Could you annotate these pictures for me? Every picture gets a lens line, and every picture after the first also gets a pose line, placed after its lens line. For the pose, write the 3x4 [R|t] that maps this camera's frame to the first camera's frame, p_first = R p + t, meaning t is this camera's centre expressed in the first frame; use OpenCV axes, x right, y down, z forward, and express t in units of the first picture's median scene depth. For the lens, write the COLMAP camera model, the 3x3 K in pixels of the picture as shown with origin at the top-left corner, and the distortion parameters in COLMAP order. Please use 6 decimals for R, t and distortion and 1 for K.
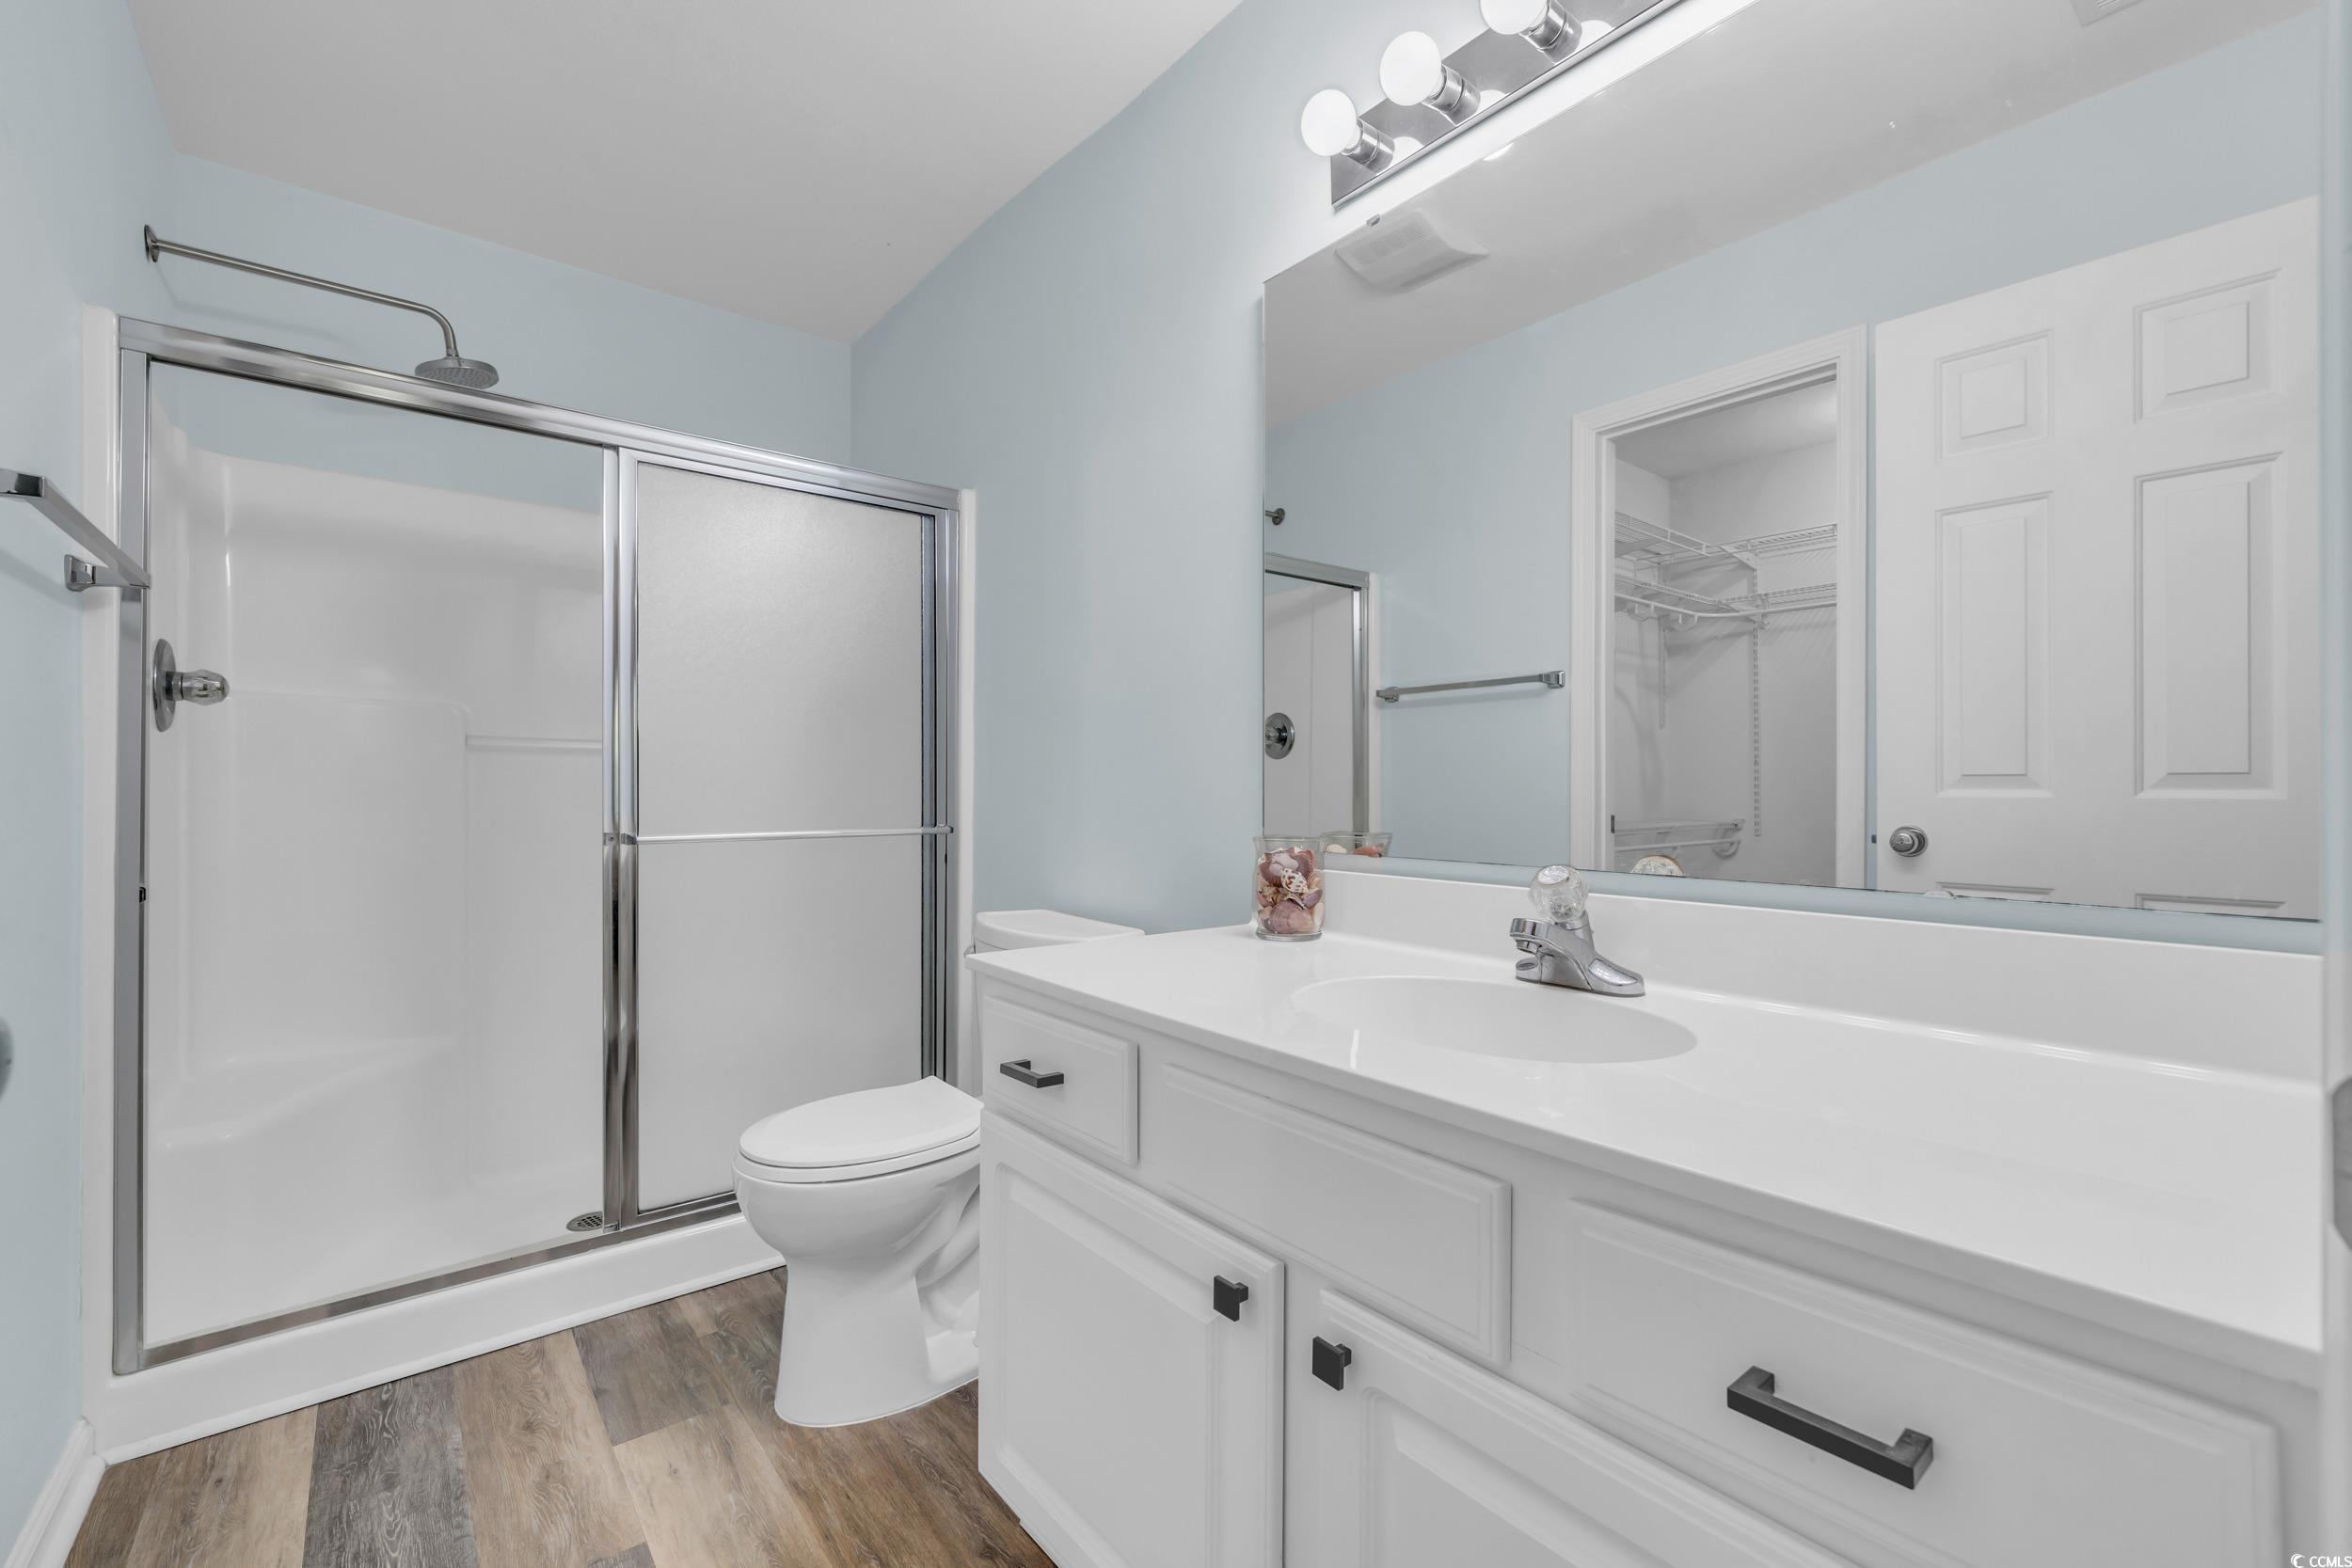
lens RADIAL K [[1014.2, 0, 1186.7], [0, 1014.2, 787.8], [0, 0, 1]] dist [0.004520, 0.000614]
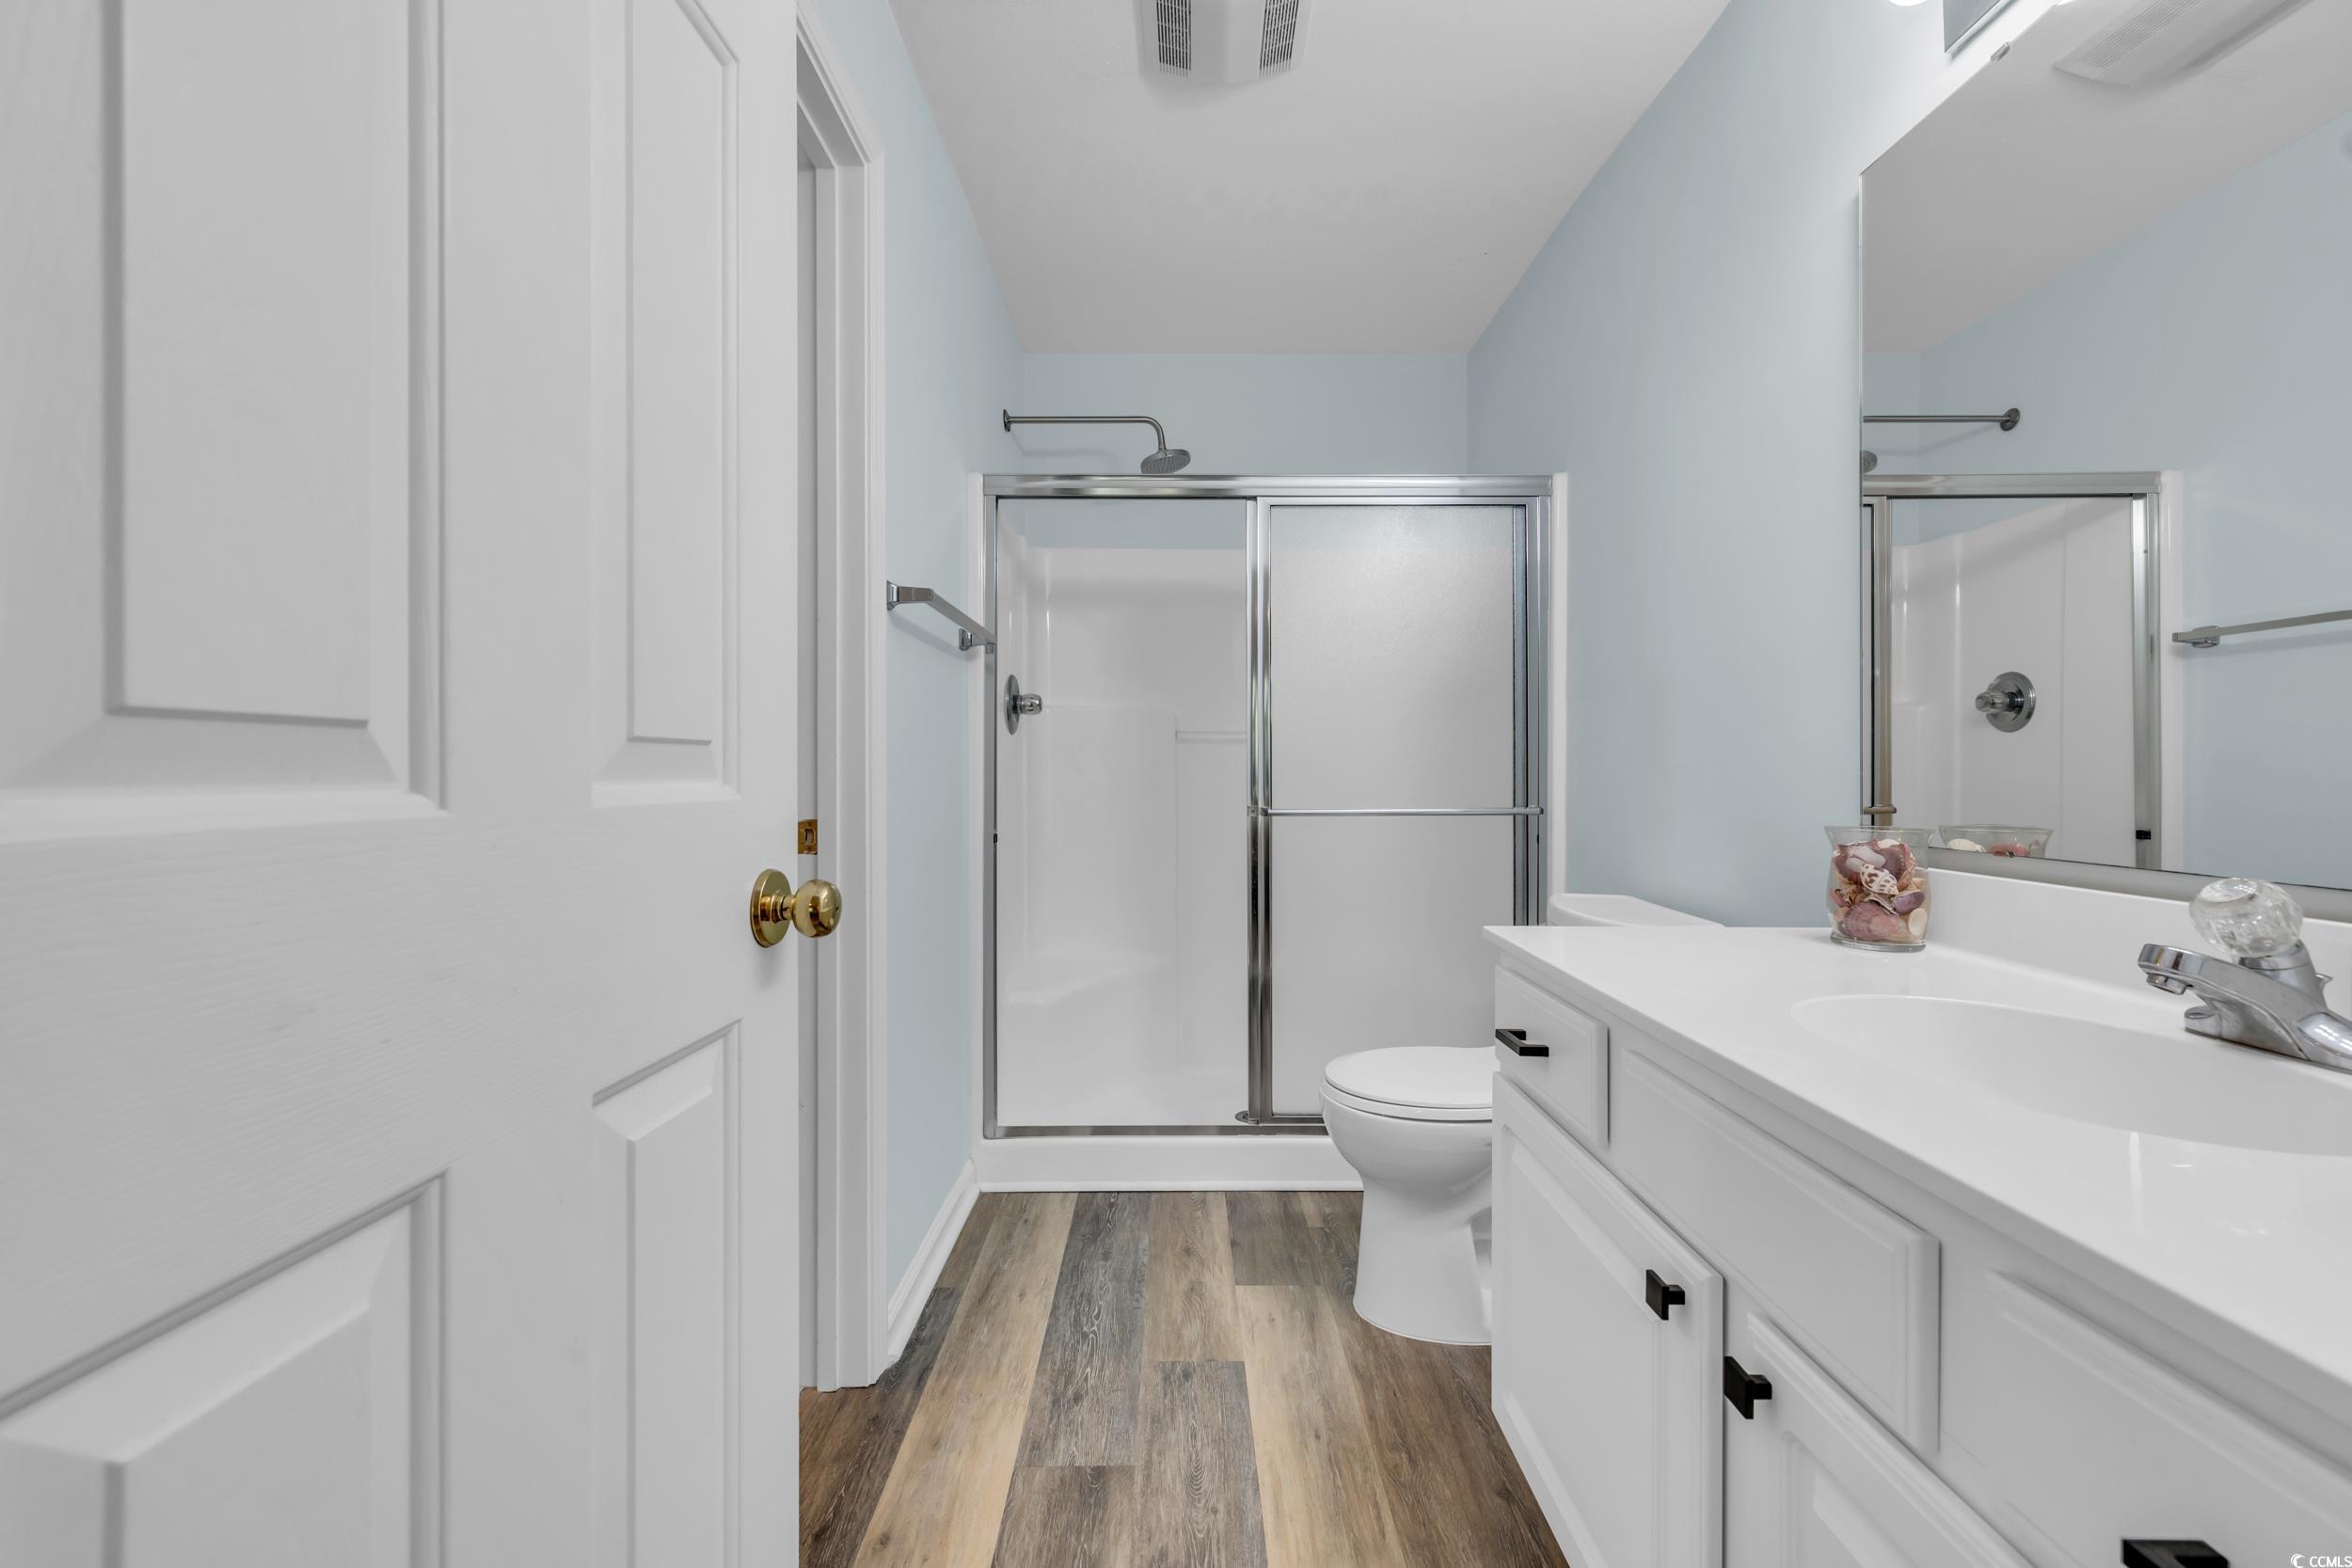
lens RADIAL K [[1014.2, 0, 1158.2], [0, 1014.2, 771.2], [0, 0, 1]] dist [0.004520, 0.000614]
pose [[0.759892, -0.000333, -0.650050, 0.191367], [0.001503, 0.999998, 0.001245, -0.000354], [0.650048, -0.001923, 0.759891, -0.031060]]
